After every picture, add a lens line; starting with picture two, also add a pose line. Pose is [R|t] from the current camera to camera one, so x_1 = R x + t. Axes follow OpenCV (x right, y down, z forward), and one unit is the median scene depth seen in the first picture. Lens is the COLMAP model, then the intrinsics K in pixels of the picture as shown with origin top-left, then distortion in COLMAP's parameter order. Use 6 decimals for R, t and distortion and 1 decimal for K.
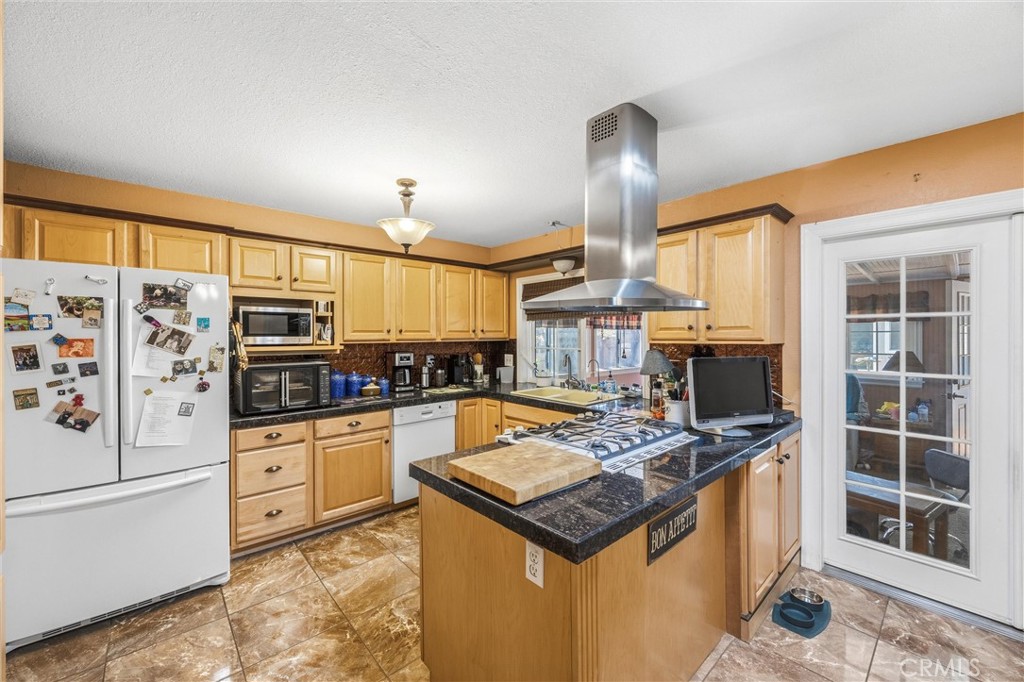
lens RADIAL K [[406.2, 0, 509.9], [0, 406.2, 334.3], [0, 0, 1]] dist [-0.002329, 0.000023]
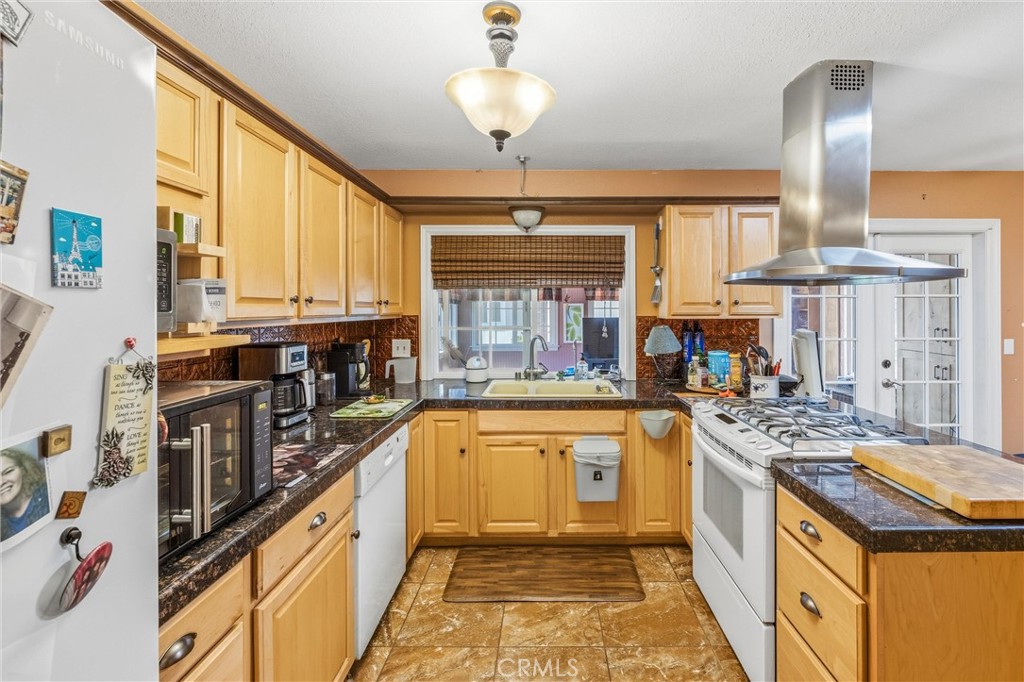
lens RADIAL K [[444.0, 0, 555.3], [0, 444.0, 312.3], [0, 0, 1]] dist [-0.000012, 0.000070]
pose [[0.652864, -0.001979, 0.757473, -0.589461], [-0.002084, 0.999988, 0.004409, 0.003456], [-0.757472, -0.004457, 0.652852, 0.533503]]
